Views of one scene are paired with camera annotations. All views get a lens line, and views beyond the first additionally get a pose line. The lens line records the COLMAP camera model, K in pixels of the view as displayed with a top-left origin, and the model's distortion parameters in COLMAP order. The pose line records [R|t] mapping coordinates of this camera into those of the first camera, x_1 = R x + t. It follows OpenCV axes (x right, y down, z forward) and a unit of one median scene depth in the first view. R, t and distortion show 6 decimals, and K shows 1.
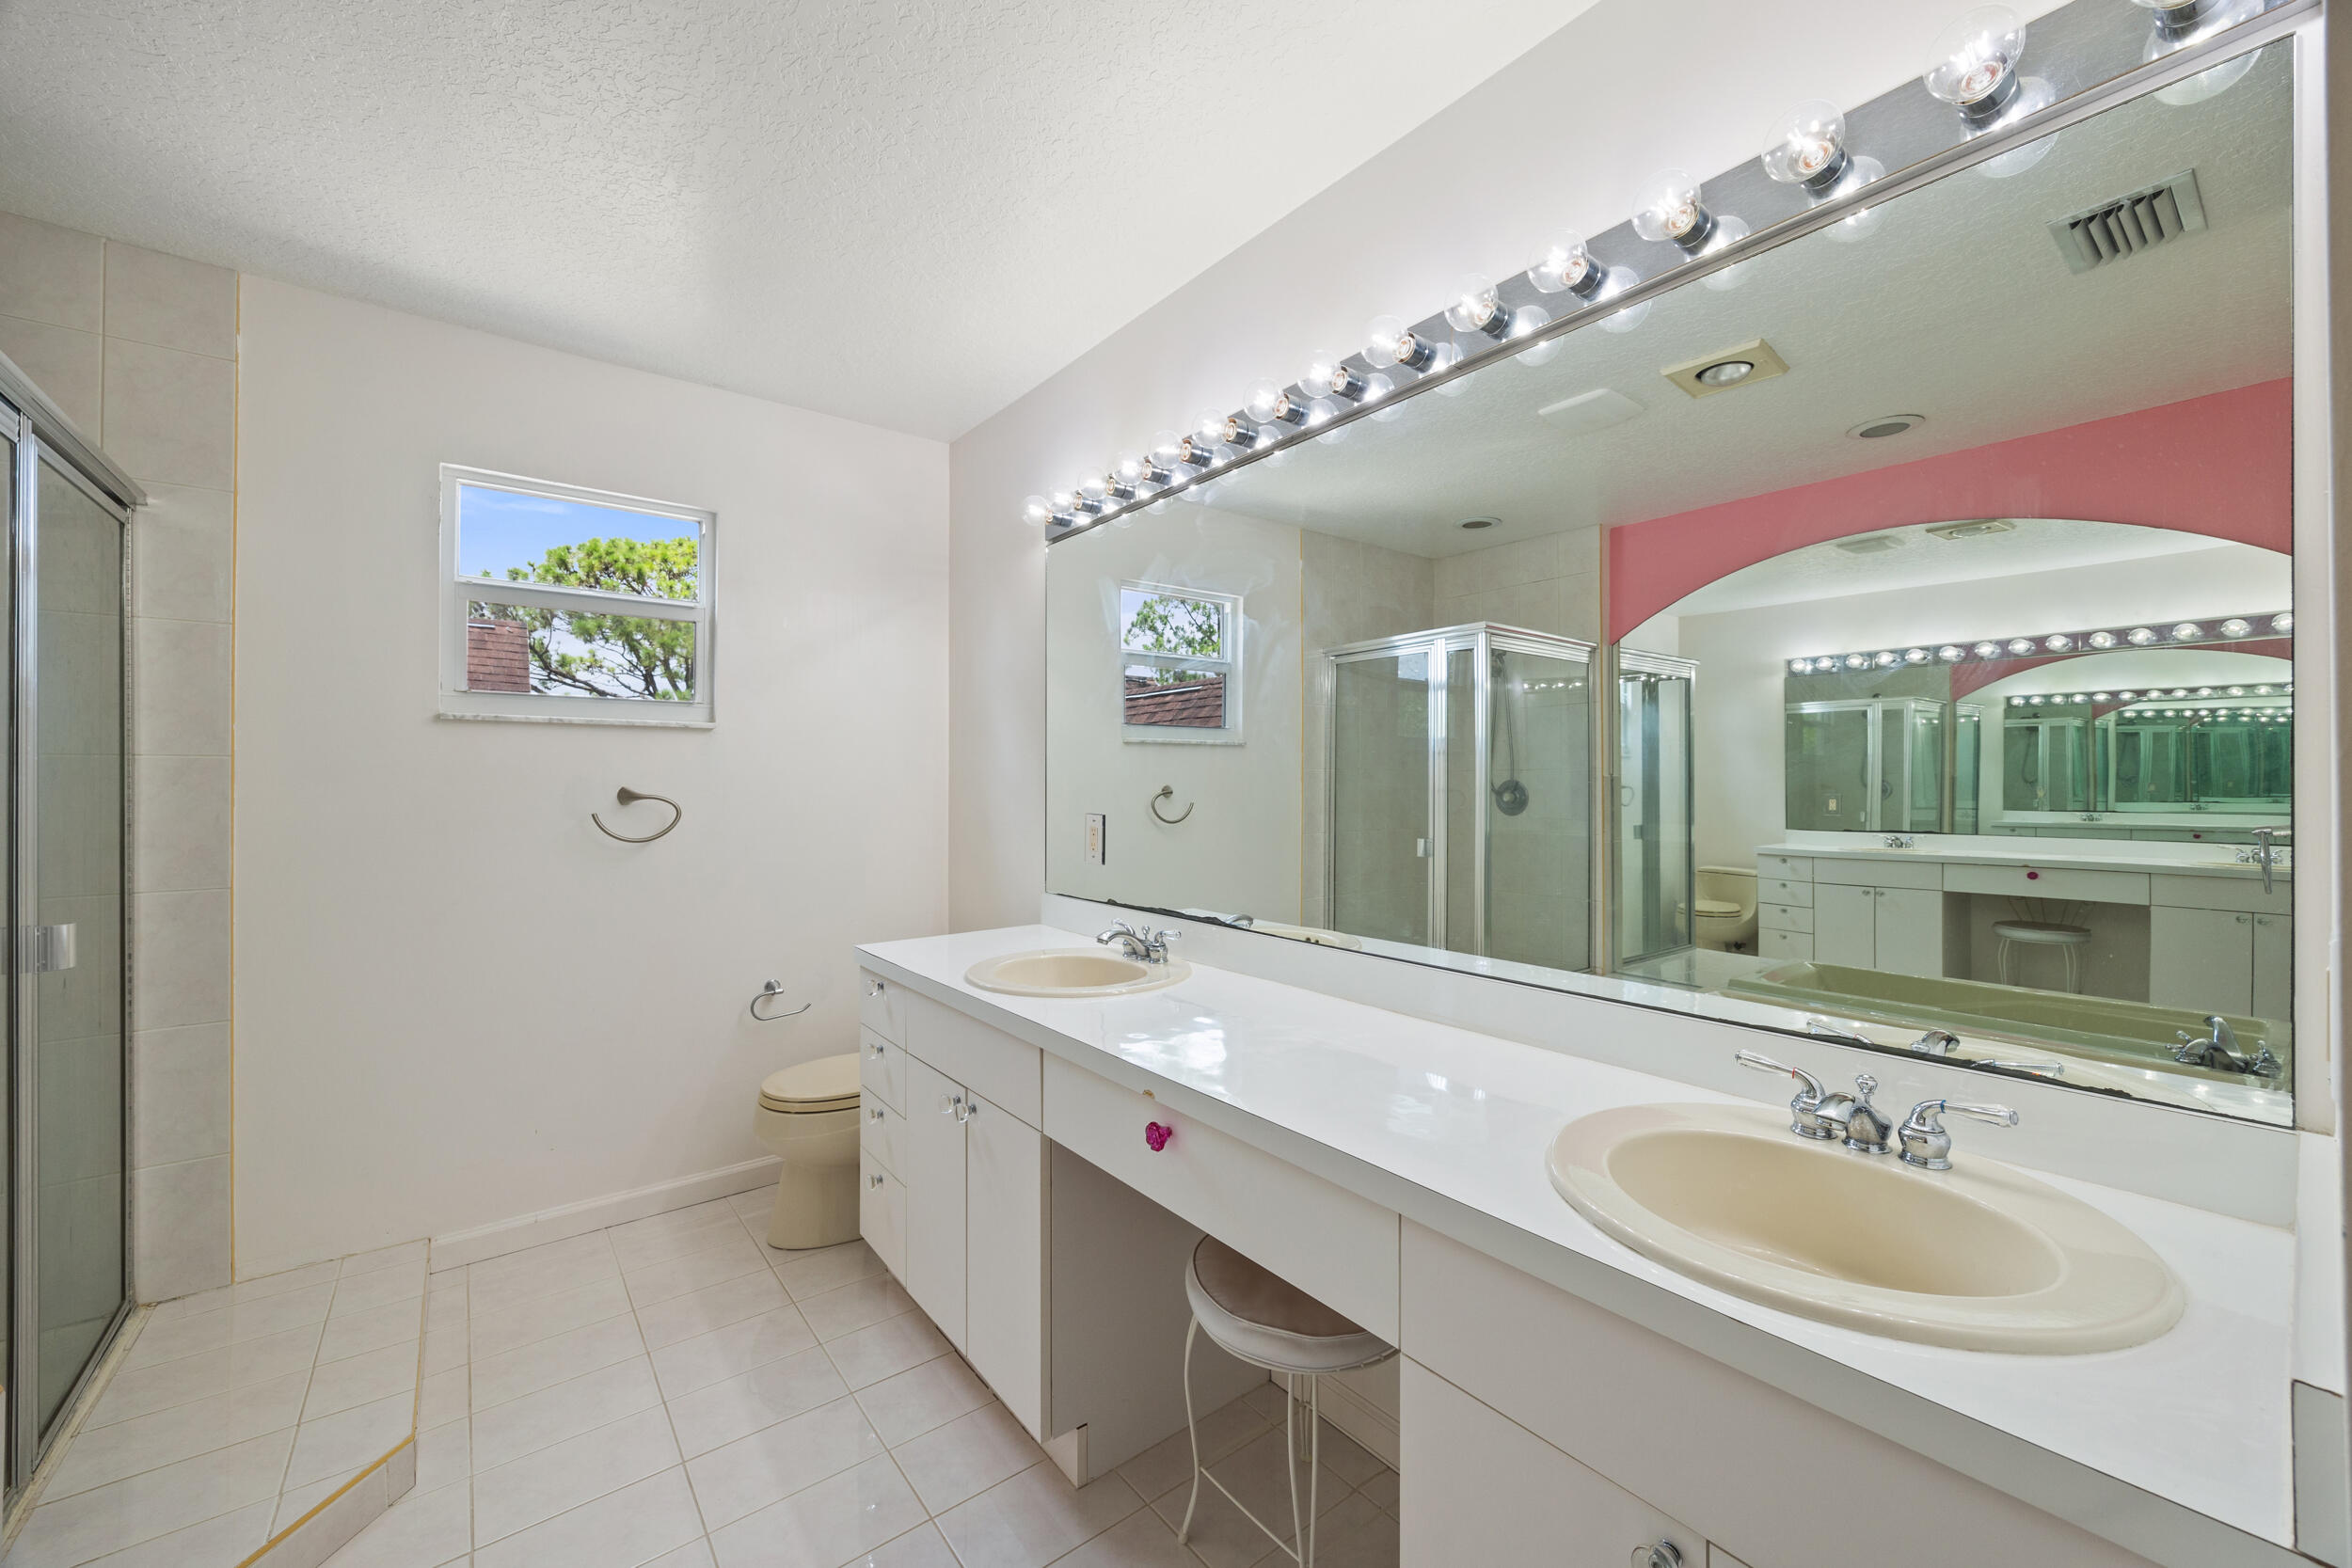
lens RADIAL K [[912.5, 0, 1176.0], [0, 912.5, 784.0], [0, 0, 1]] dist [0.002884, -0.000043]
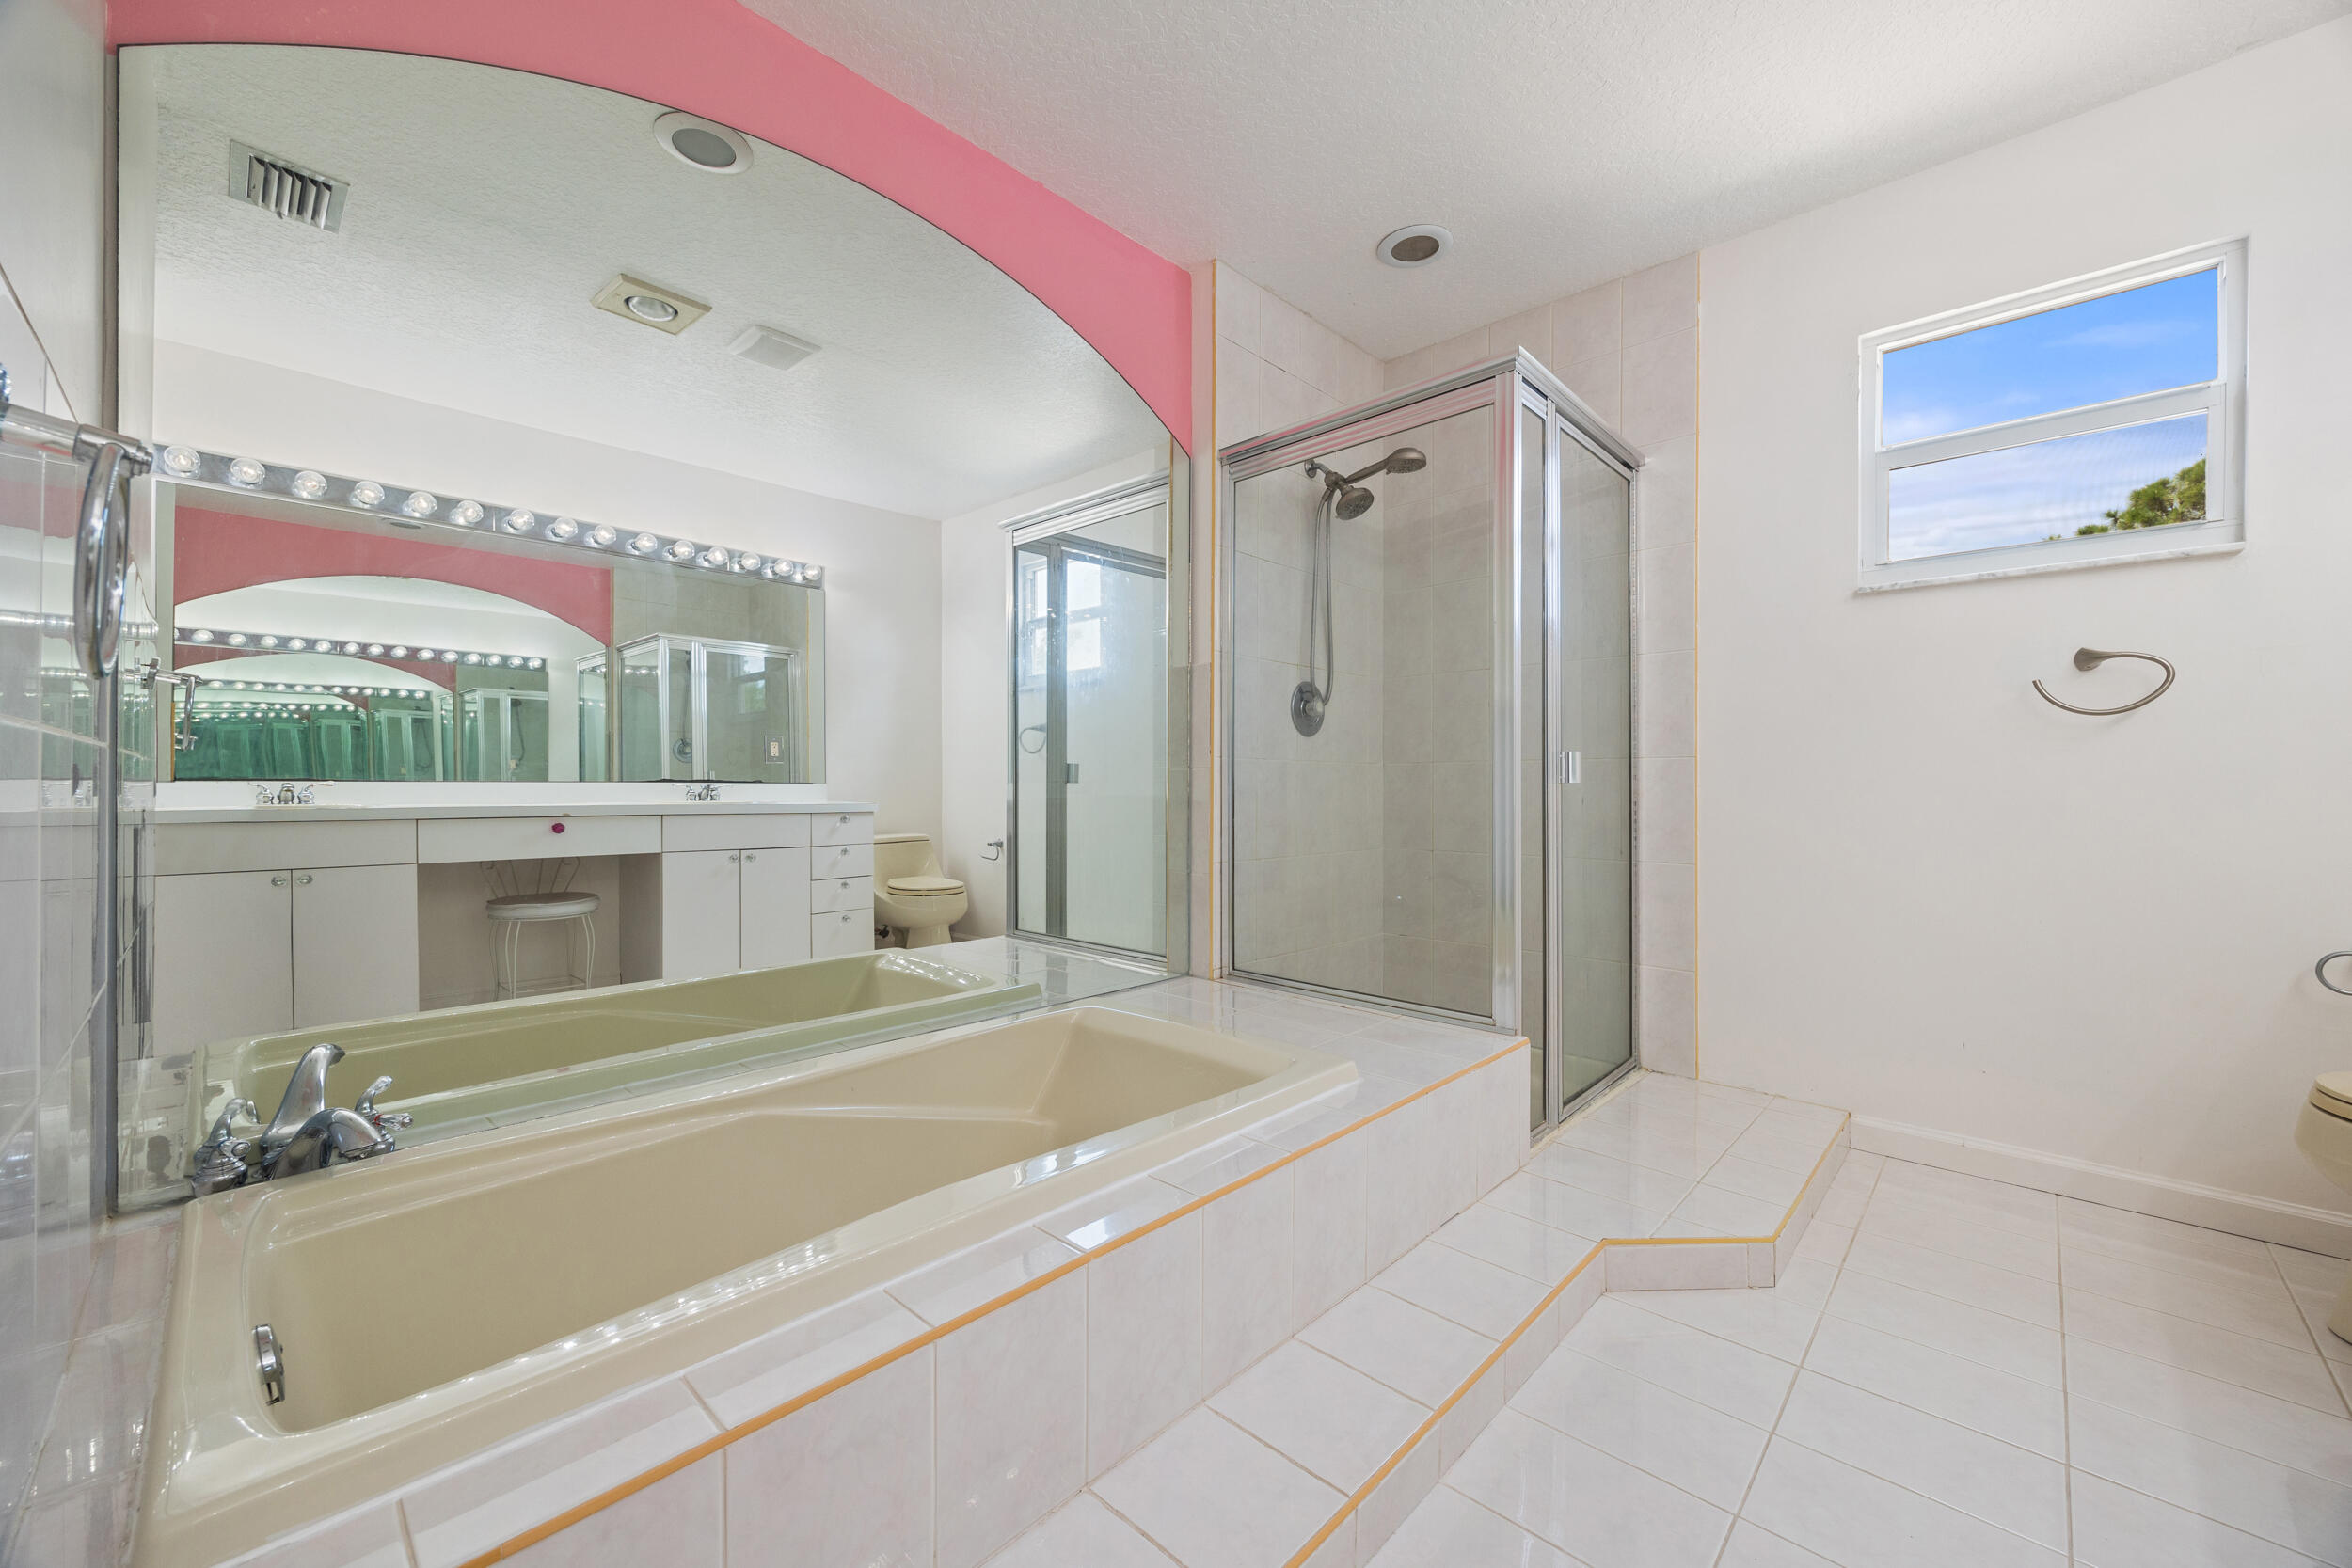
lens RADIAL K [[879.6, 0, 1176.0], [0, 879.6, 784.0], [0, 0, 1]] dist [-0.002393, 0.000030]
pose [[0.131036, 0.008185, -0.991344, 0.056184], [-0.004596, 0.999960, 0.007649, 0.142497], [0.991367, 0.003554, 0.131068, 0.143822]]
